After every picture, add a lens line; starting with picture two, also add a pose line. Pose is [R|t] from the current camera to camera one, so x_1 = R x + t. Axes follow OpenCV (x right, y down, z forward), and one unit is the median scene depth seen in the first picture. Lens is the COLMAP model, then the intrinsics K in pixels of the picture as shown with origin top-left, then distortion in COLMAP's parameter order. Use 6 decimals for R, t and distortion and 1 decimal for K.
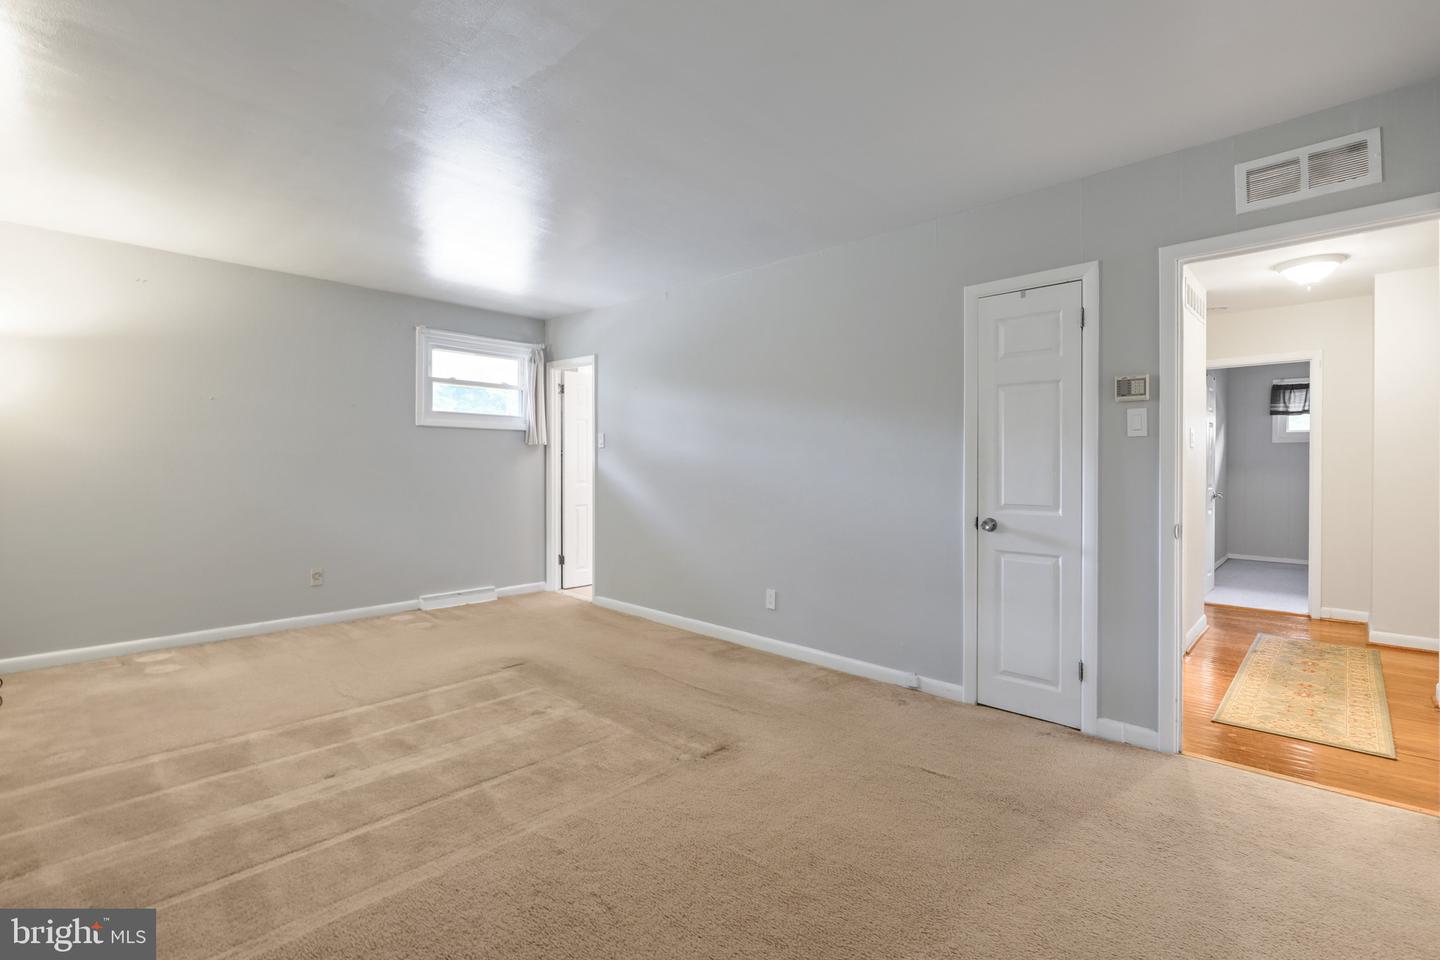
lens RADIAL K [[653.0, 0, 728.9], [0, 653.0, 470.4], [0, 0, 1]] dist [-0.003808, -0.001166]
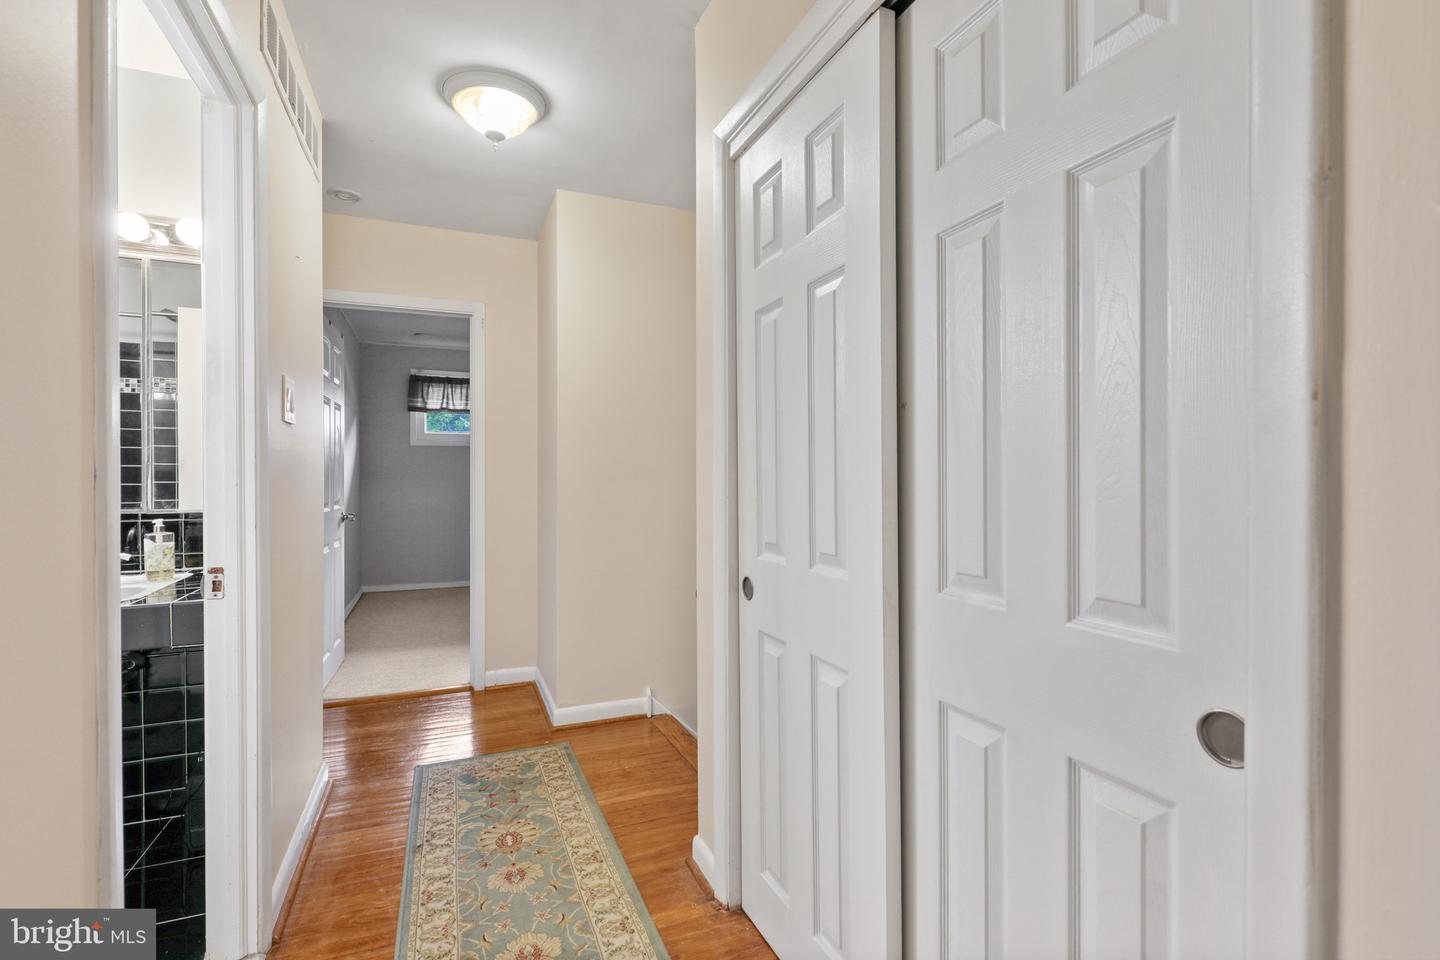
lens RADIAL K [[653.0, 0, 723.8], [0, 653.0, 479.3], [0, 0, 1]] dist [-0.003808, -0.001166]
pose [[0.395902, -0.002396, 0.918290, 0.241598], [0.006583, 0.999978, -0.000229, 0.003242], [-0.918269, 0.006136, 0.395909, 0.318795]]
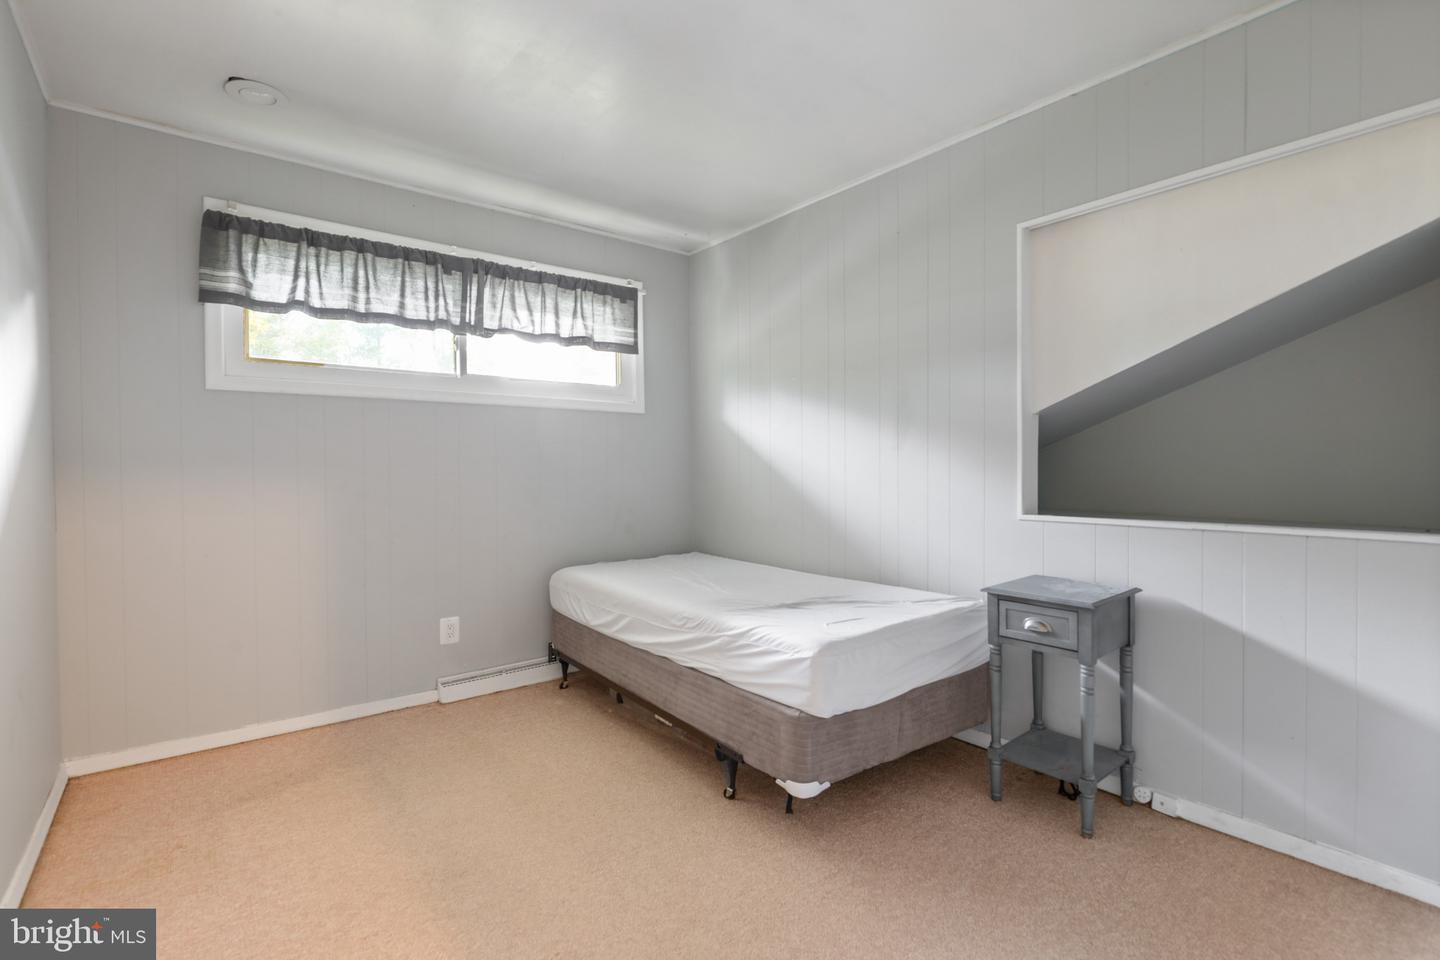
lens RADIAL K [[653.0, 0, 720.5], [0, 653.0, 478.1], [0, 0, 1]] dist [-0.003808, -0.001166]
pose [[0.139415, -0.014317, 0.990131, 0.556168], [0.012211, 0.999844, 0.012738, 0.002566], [-0.990159, 0.010315, 0.139568, 0.712081]]
